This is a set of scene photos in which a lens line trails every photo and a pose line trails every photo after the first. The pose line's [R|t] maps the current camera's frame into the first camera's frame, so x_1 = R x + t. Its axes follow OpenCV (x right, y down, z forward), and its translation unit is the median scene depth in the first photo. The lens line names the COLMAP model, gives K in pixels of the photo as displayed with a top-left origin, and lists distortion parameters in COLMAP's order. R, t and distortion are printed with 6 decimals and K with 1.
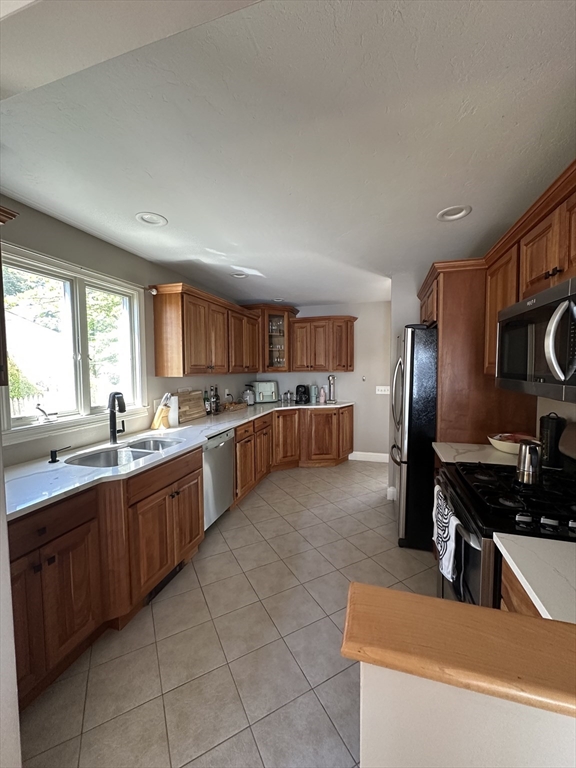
lens RADIAL K [[304.3, 0, 291.9], [0, 304.3, 383.7], [0, 0, 1]] dist [-0.002733, -0.000600]
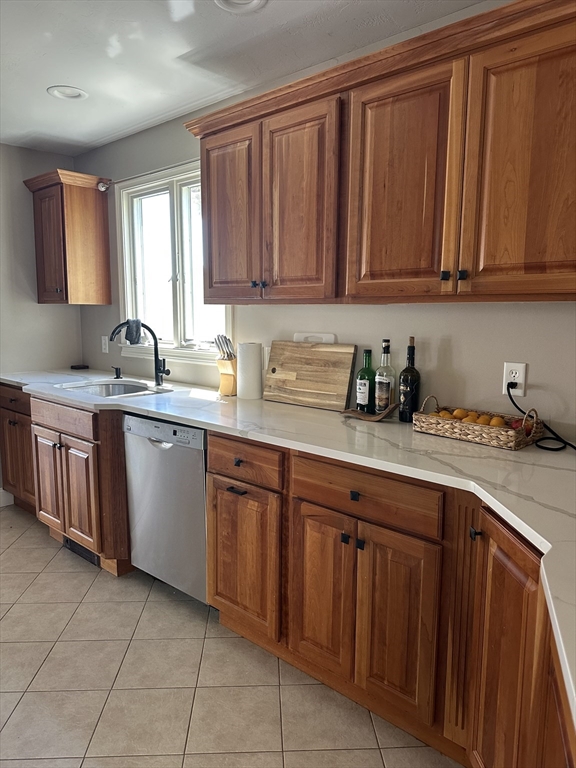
lens RADIAL K [[548.0, 0, 286.8], [0, 548.0, 381.5], [0, 0, 1]] dist [-0.000045, -0.000860]
pose [[-0.440952, 0.134058, -0.887463, 0.378972], [-0.038159, 0.985088, 0.167765, -0.048673], [0.896719, 0.107841, -0.429261, 1.323250]]
